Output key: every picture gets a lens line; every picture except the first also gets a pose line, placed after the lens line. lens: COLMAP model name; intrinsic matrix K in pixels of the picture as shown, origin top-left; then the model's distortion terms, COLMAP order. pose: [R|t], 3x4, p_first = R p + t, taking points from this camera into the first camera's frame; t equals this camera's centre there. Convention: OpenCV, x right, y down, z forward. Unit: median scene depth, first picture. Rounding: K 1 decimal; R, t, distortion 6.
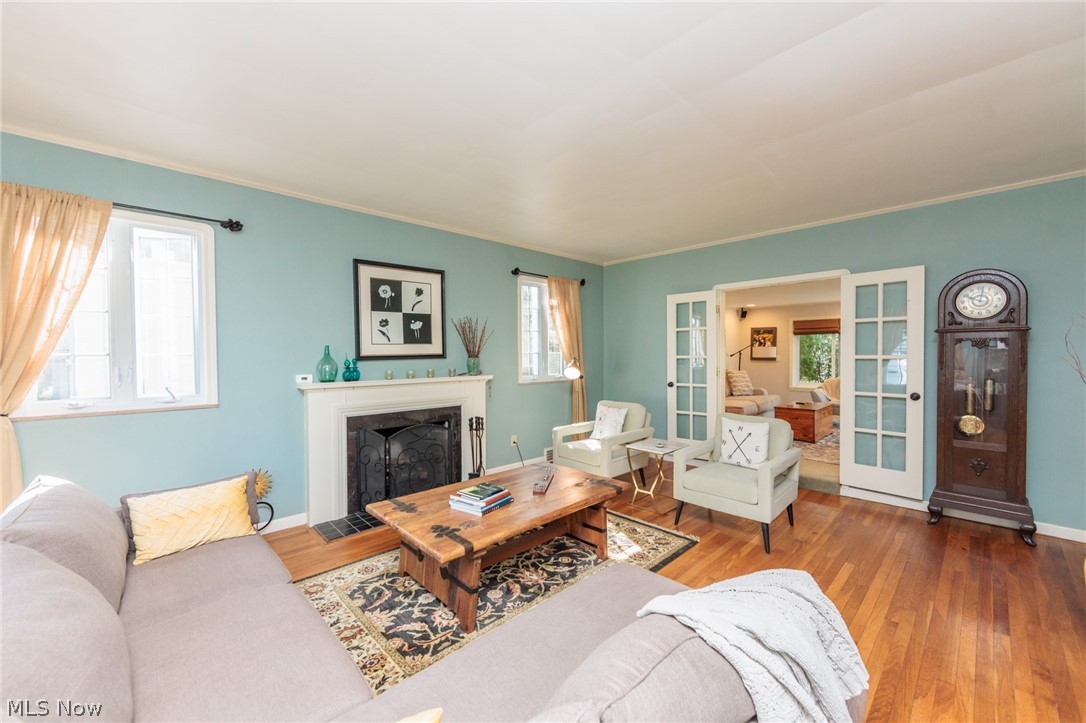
lens RADIAL K [[428.6, 0, 550.4], [0, 428.6, 358.1], [0, 0, 1]] dist [-0.006063, 0.000829]
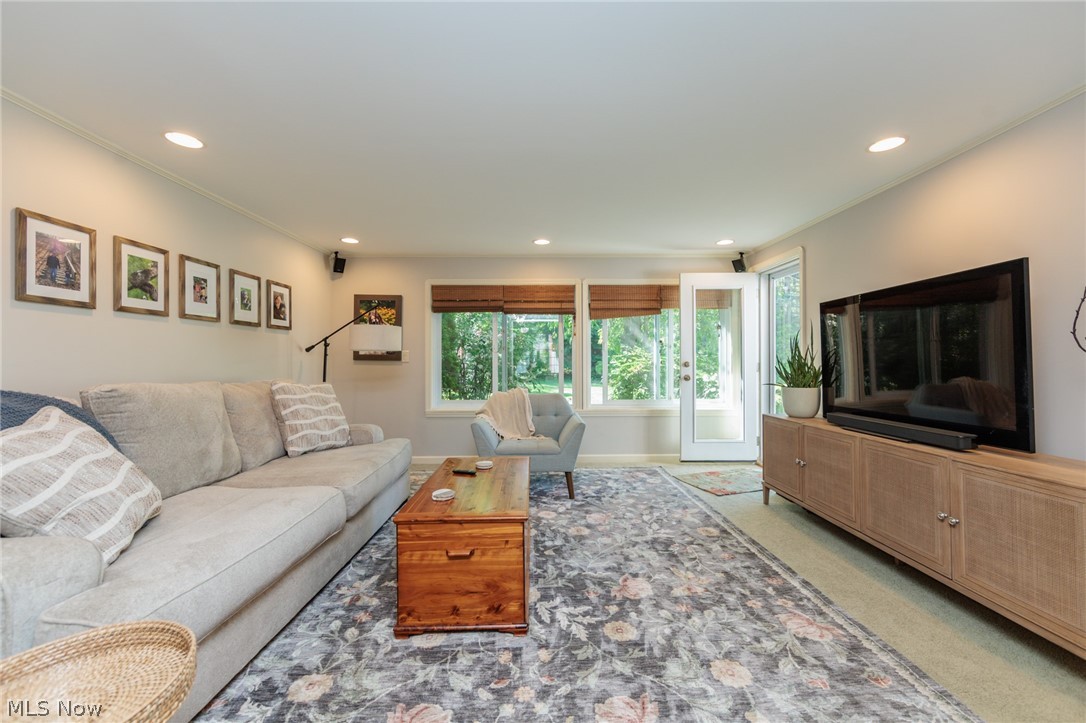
lens RADIAL K [[428.6, 0, 537.5], [0, 428.6, 354.6], [0, 0, 1]] dist [-0.006063, 0.000829]
pose [[0.699943, 0.011995, 0.714098, 0.317592], [0.004673, 0.999761, -0.021373, 0.012419], [-0.714184, 0.018297, 0.699719, 0.604370]]
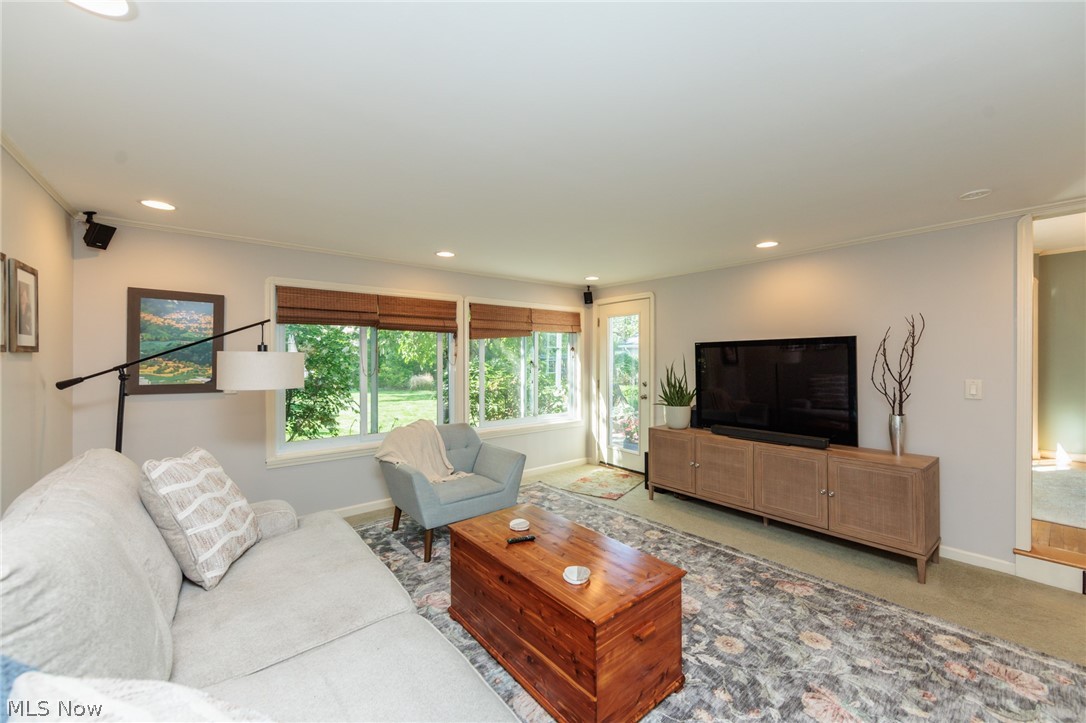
lens RADIAL K [[428.6, 0, 542.9], [0, 428.6, 354.9], [0, 0, 1]] dist [-0.006063, 0.000829]
pose [[0.102477, 0.009774, 0.994687, 0.238965], [0.006673, 0.999922, -0.010513, -0.021288], [-0.994713, 0.007715, 0.102404, 0.813613]]
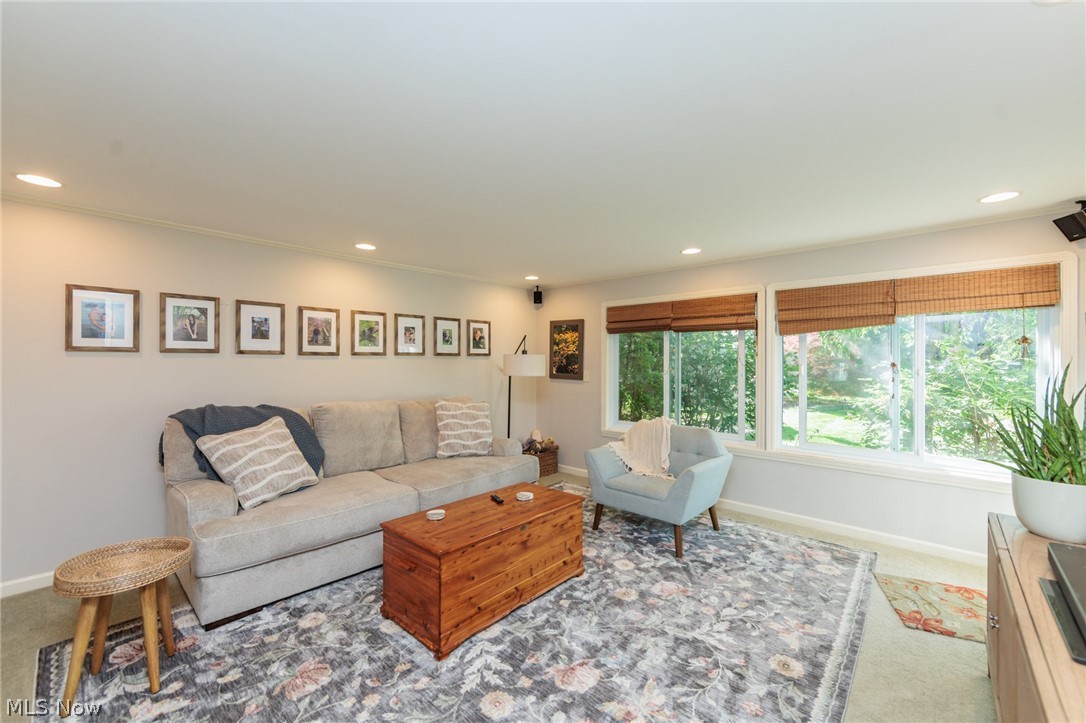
lens RADIAL K [[428.6, 0, 535.8], [0, 428.6, 358.0], [0, 0, 1]] dist [-0.006063, 0.000829]
pose [[0.999300, 0.005817, 0.036964, 0.515639], [-0.005302, 0.999888, -0.014011, -0.016469], [-0.037041, 0.013805, 0.999218, 0.519273]]
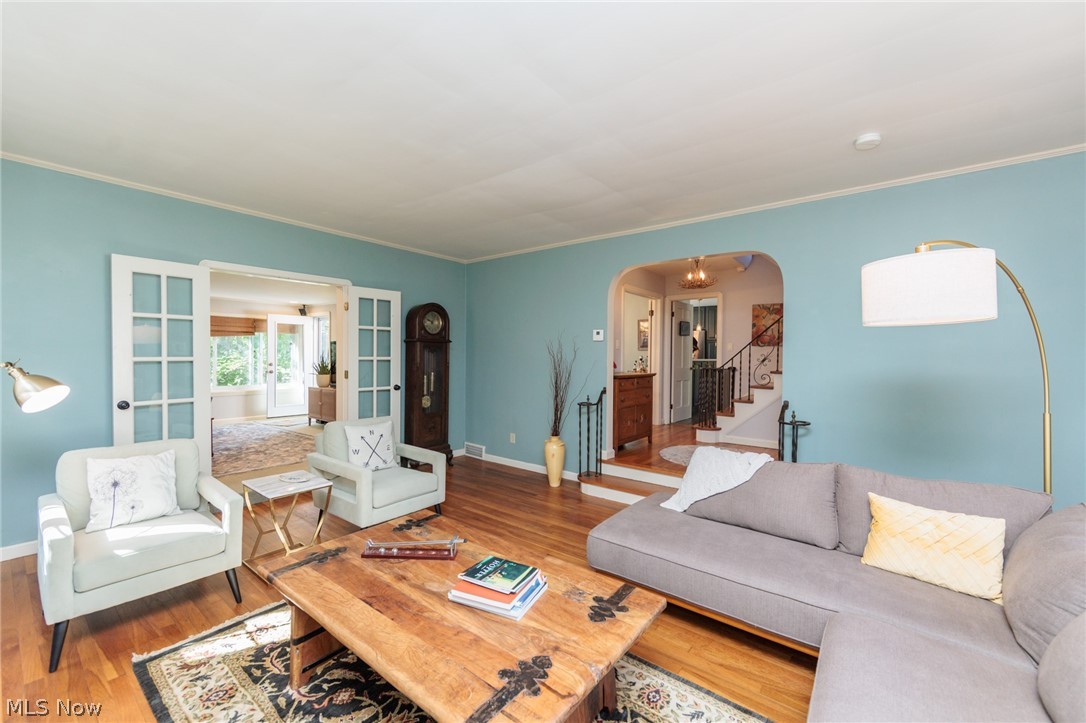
lens RADIAL K [[428.6, 0, 550.4], [0, 428.6, 358.4], [0, 0, 1]] dist [-0.006063, 0.000829]
pose [[-0.143011, -0.004434, 0.989711, -0.264376], [0.002188, 0.999986, 0.004797, -0.003380], [-0.989719, 0.002852, -0.142999, 0.337442]]
